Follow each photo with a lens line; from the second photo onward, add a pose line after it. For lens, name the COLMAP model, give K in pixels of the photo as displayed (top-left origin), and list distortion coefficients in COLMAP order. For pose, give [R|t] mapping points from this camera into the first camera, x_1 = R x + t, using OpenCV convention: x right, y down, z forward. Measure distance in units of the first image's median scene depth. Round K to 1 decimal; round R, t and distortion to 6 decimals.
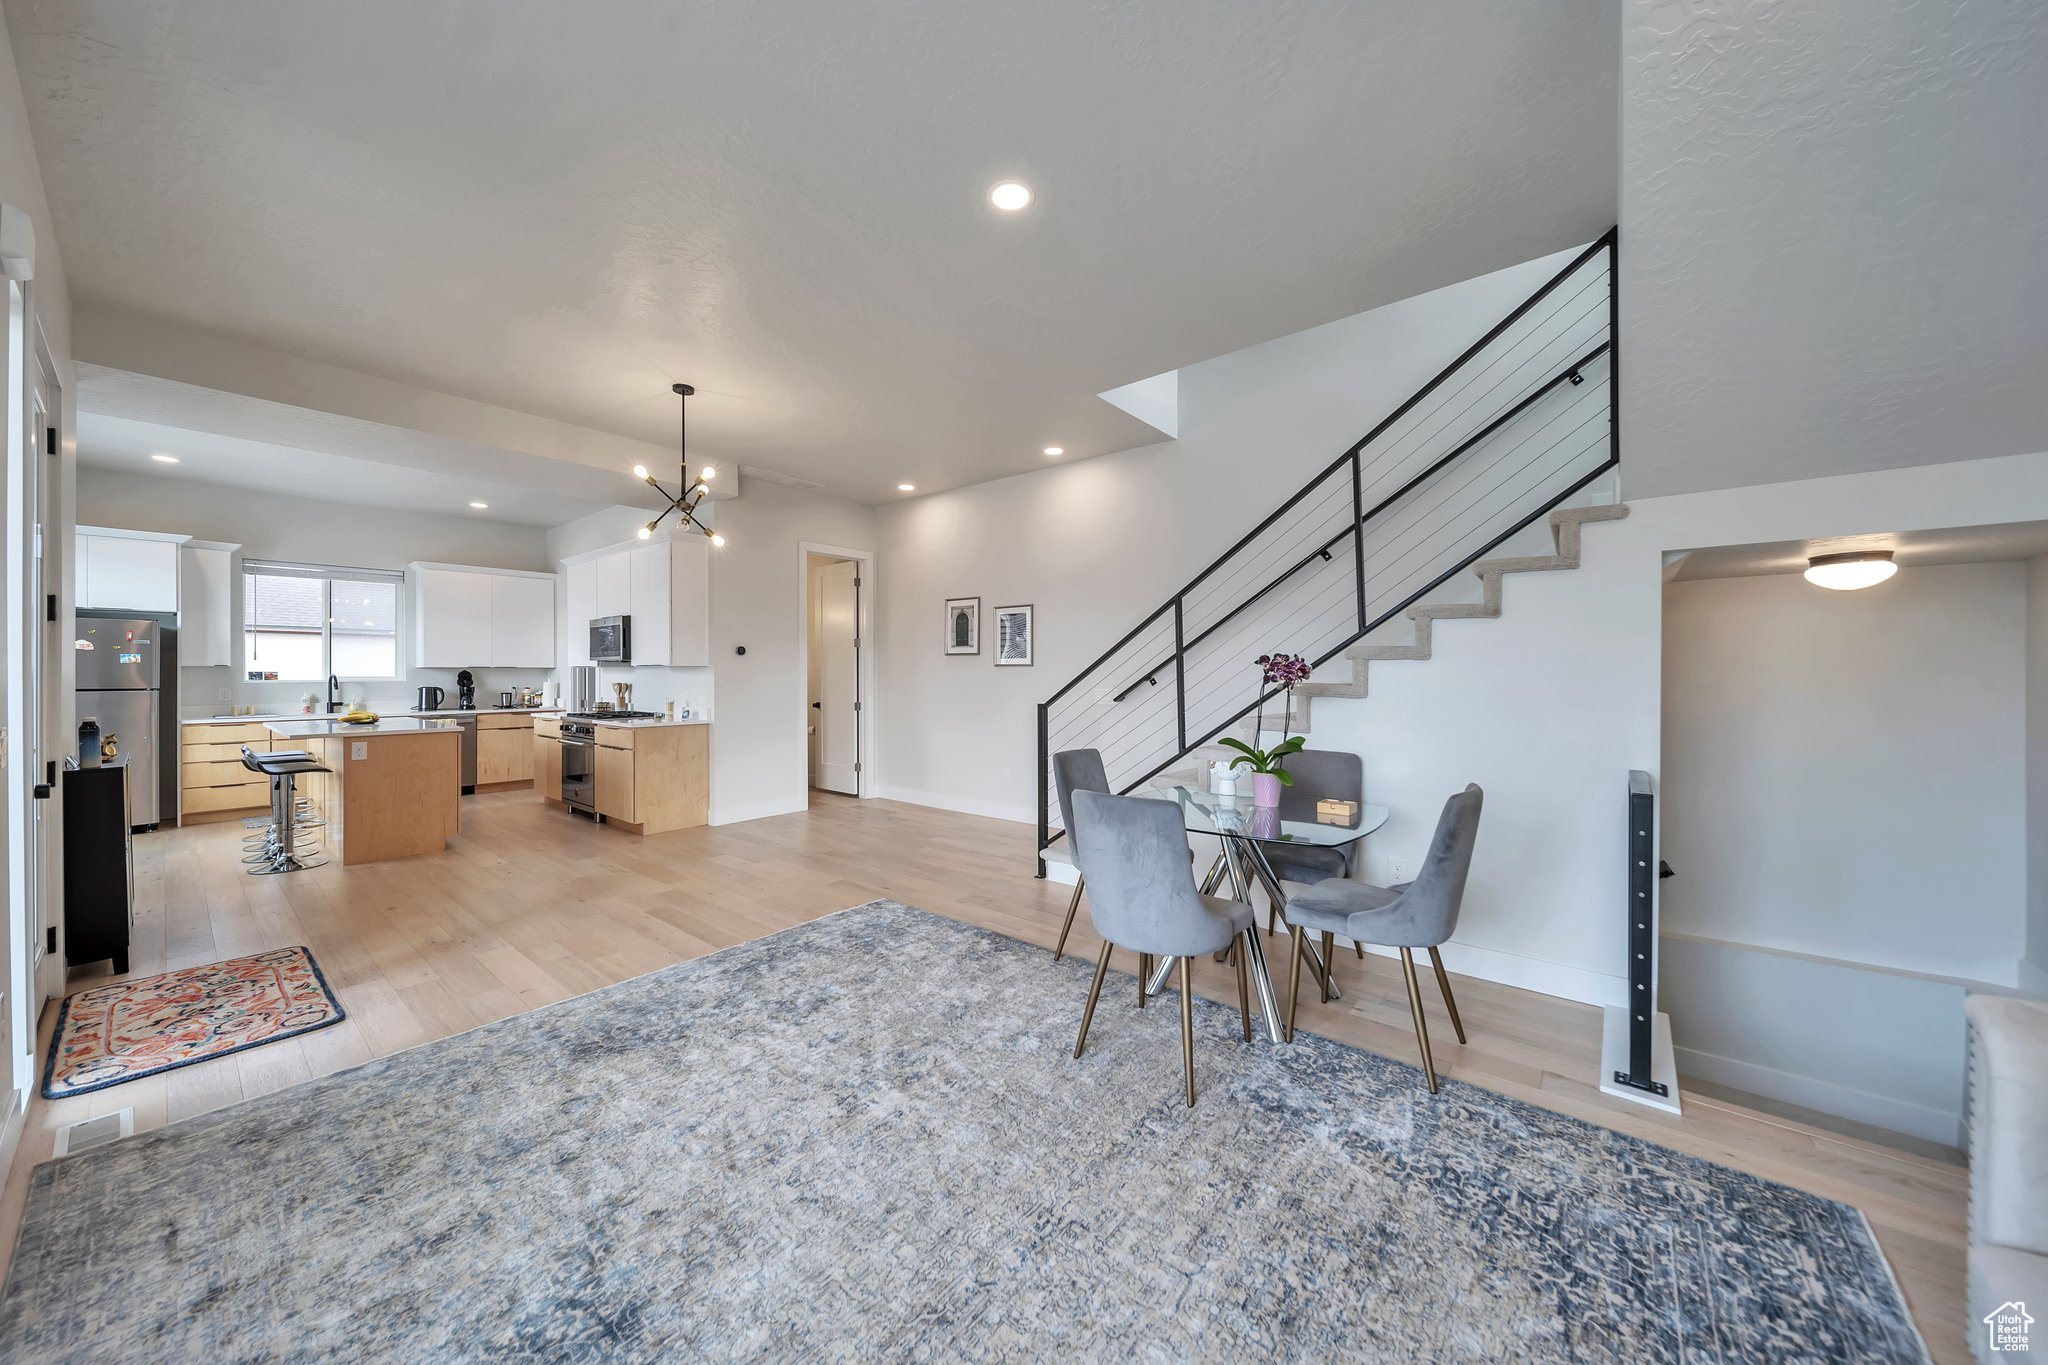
lens RADIAL K [[706.6, 0, 1017.2], [0, 706.6, 674.0], [0, 0, 1]] dist [0.005466, -0.003228]
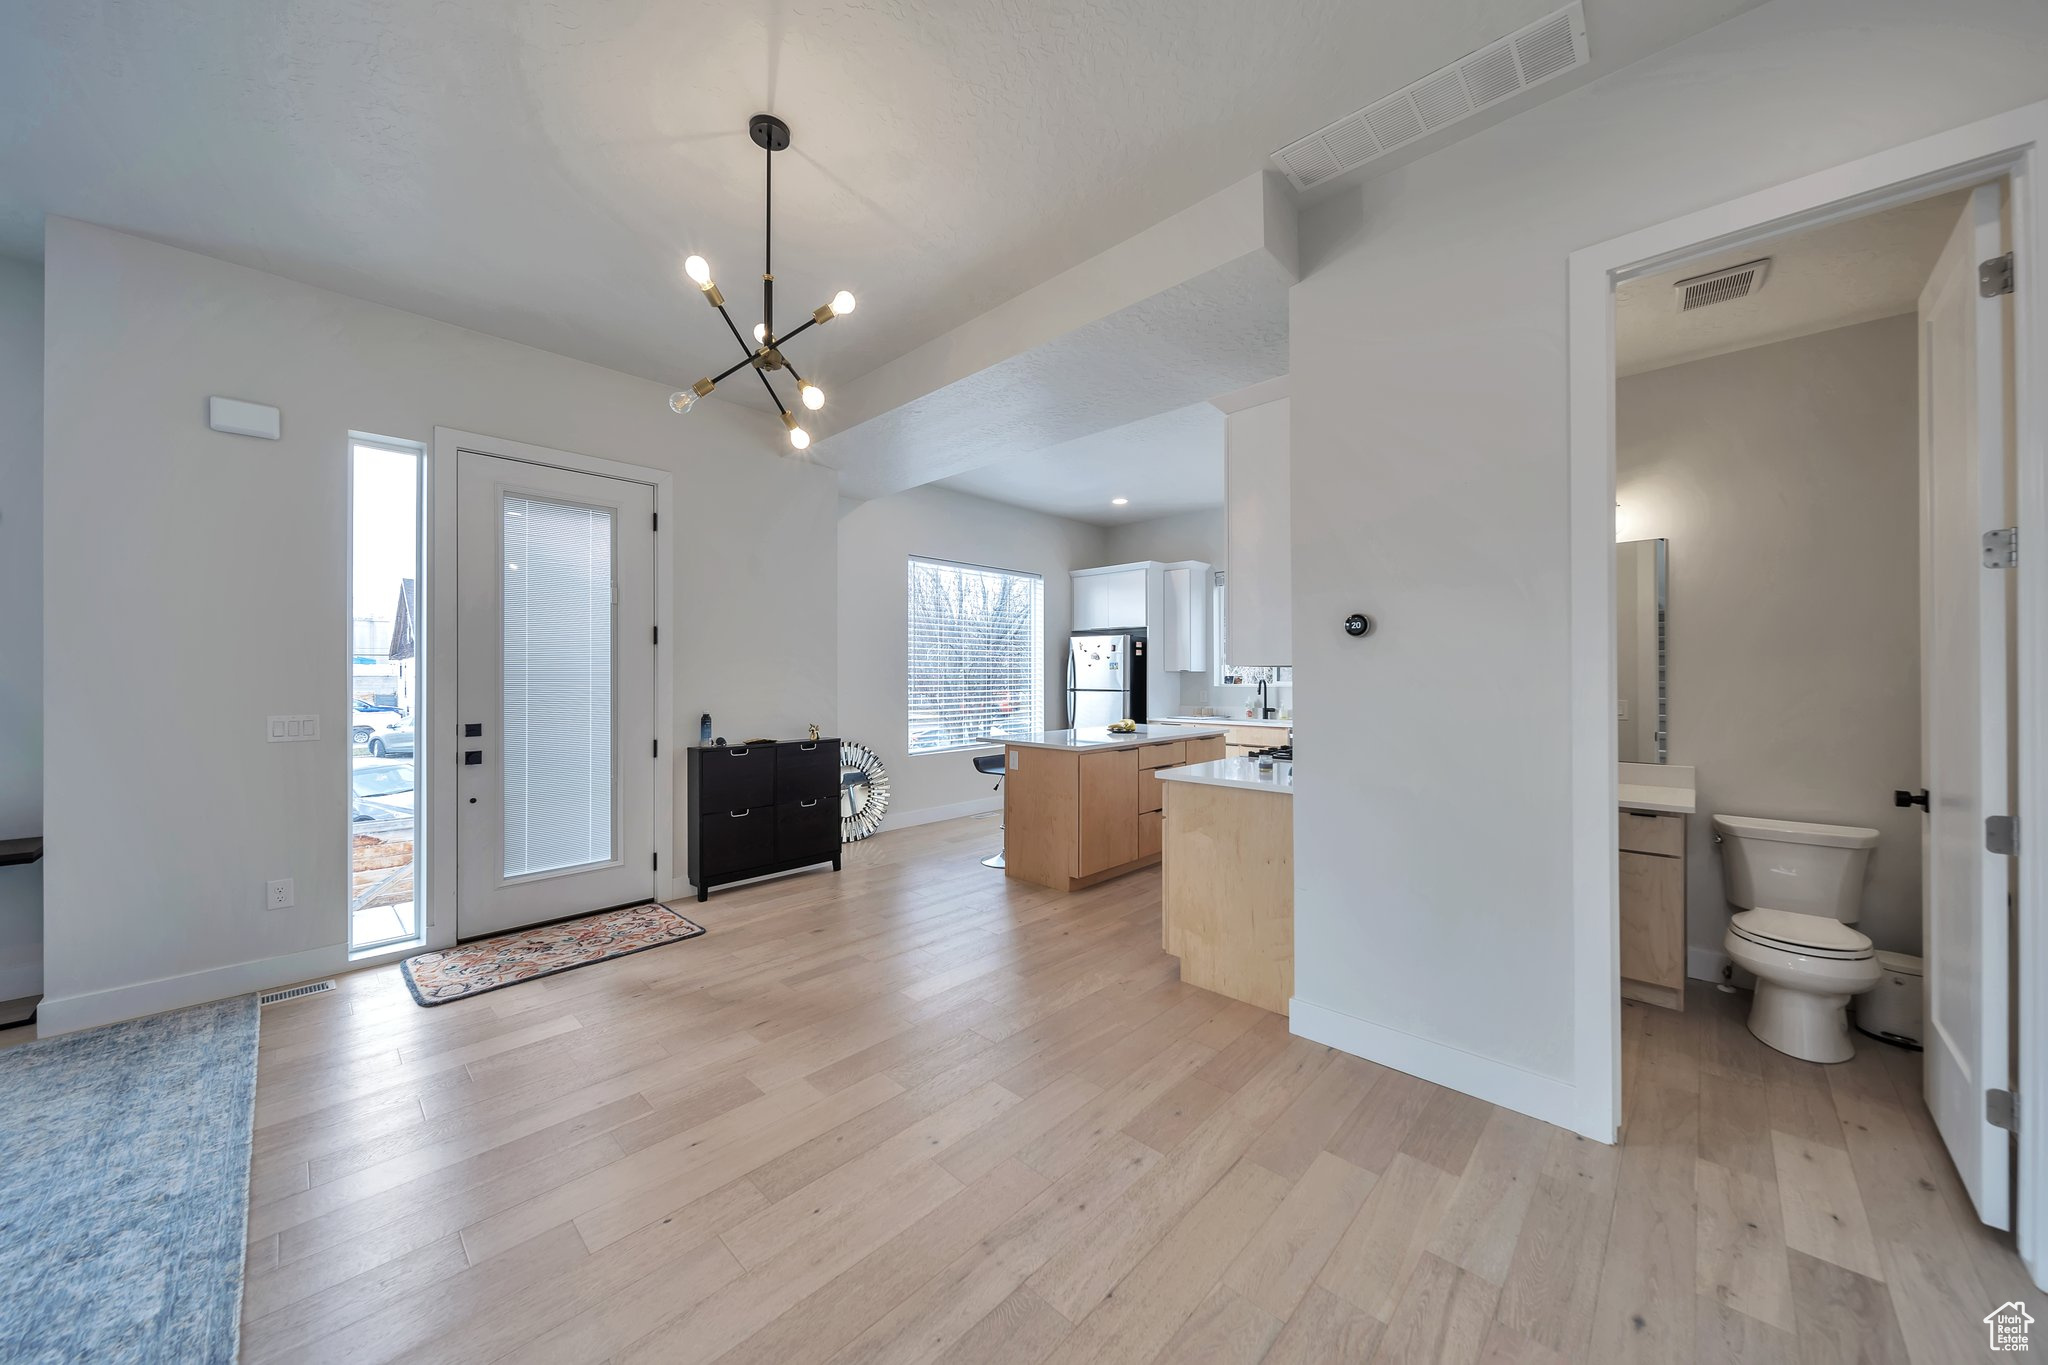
lens RADIAL K [[706.6, 0, 1017.2], [0, 706.6, 674.0], [0, 0, 1]] dist [0.005466, -0.003228]
pose [[-0.075780, -0.001707, -0.997123, 0.021258], [0.000152, 0.999999, -0.001724, -0.005301], [0.997125, -0.000282, -0.075779, 0.913551]]
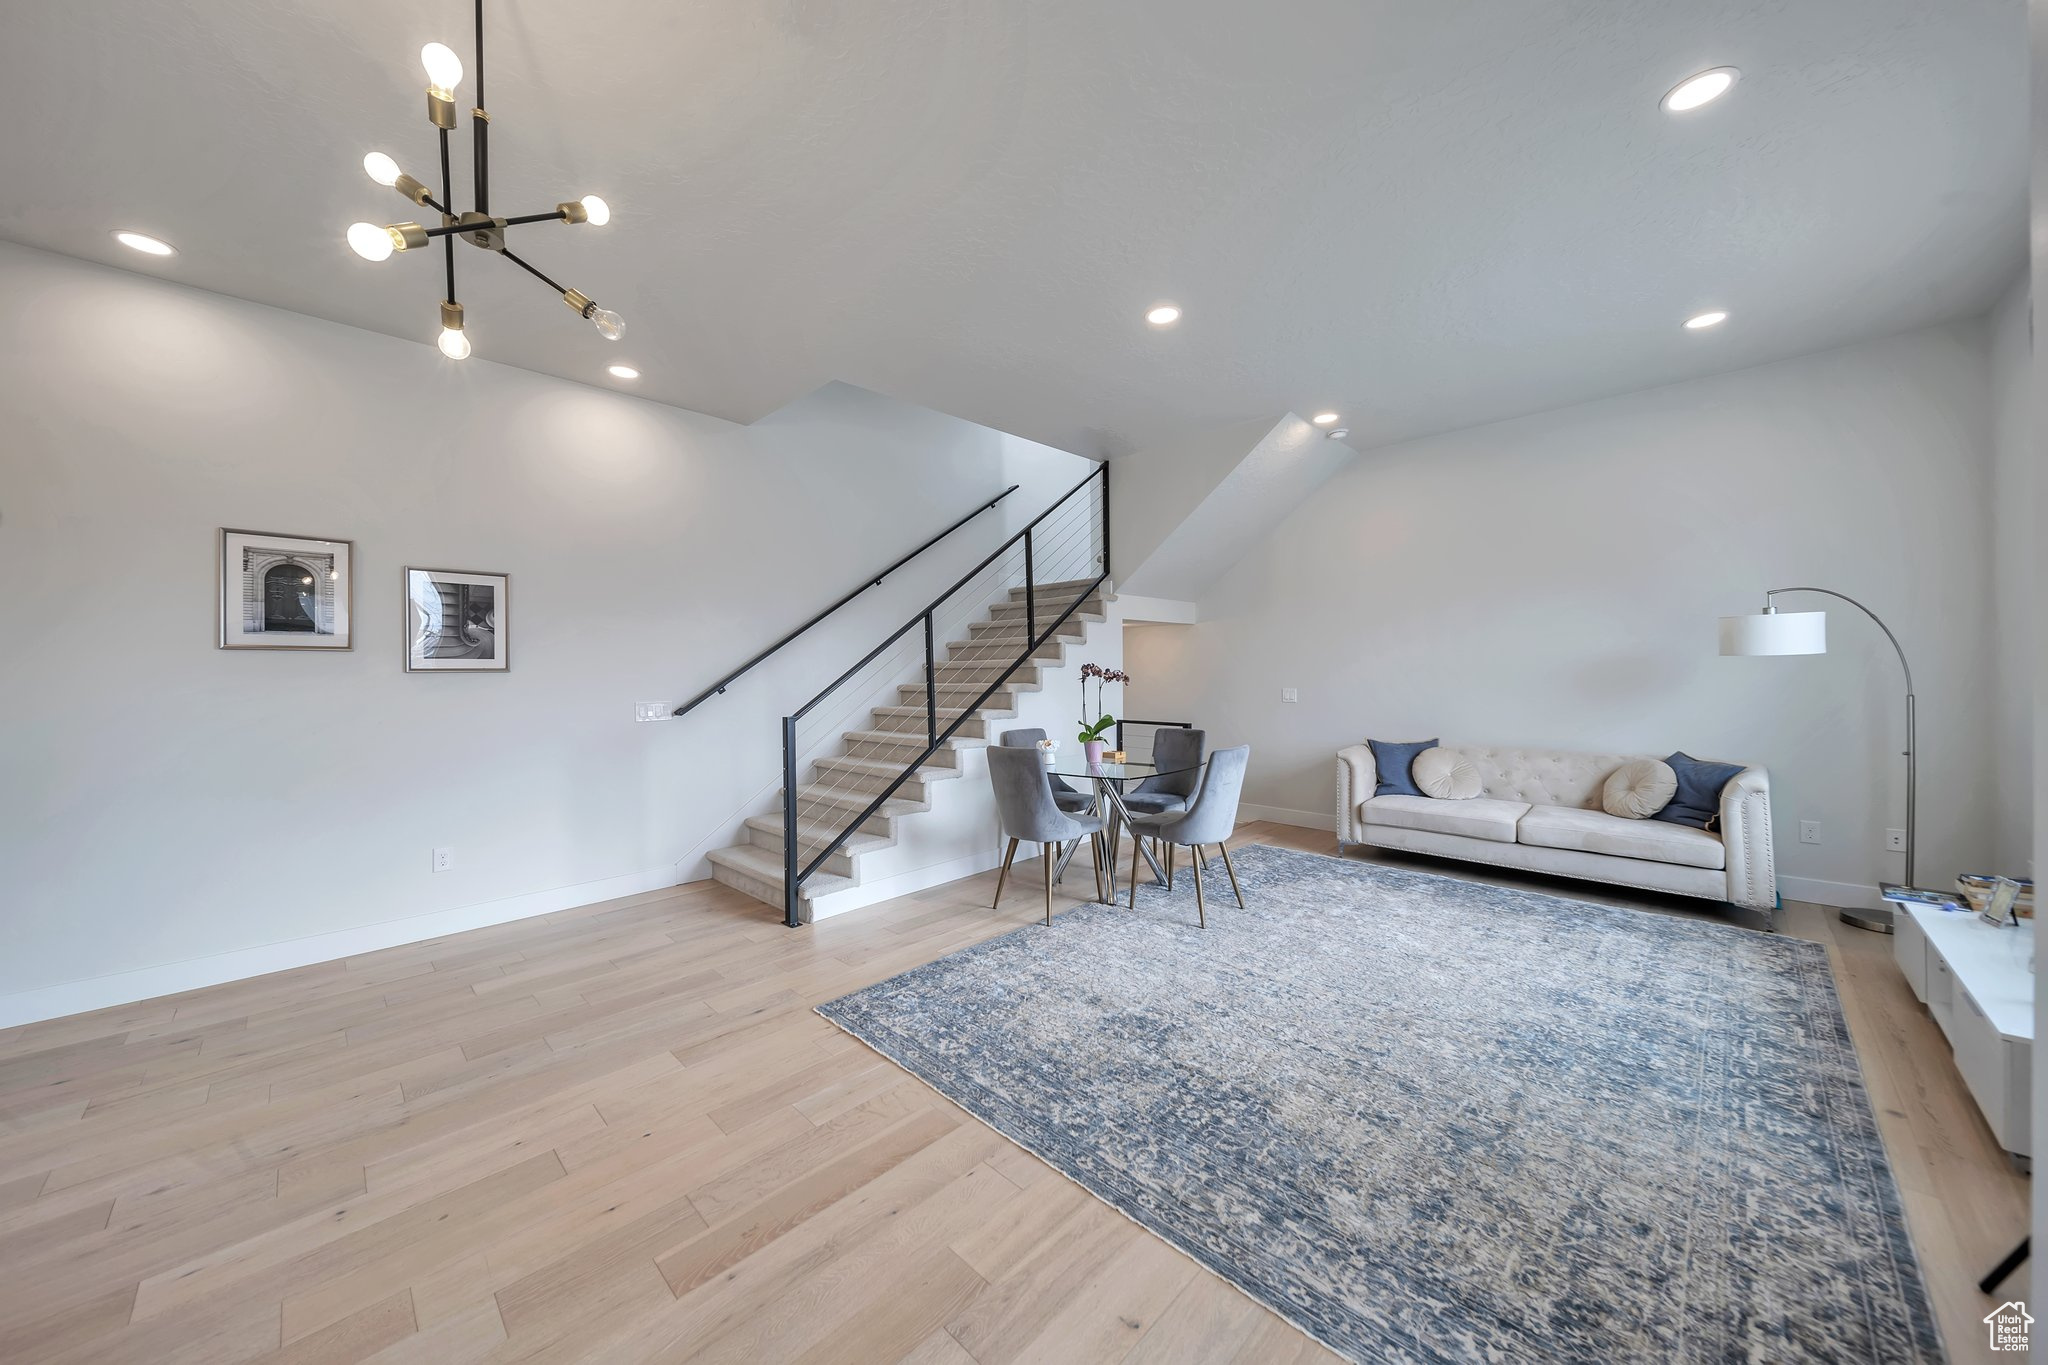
lens RADIAL K [[706.6, 0, 1017.2], [0, 706.6, 674.0], [0, 0, 1]] dist [0.005466, -0.003228]
pose [[0.090717, -0.003771, 0.995870, -0.606296], [0.011873, 0.999926, 0.002705, -0.006051], [-0.995806, 0.011579, 0.090755, 0.521448]]
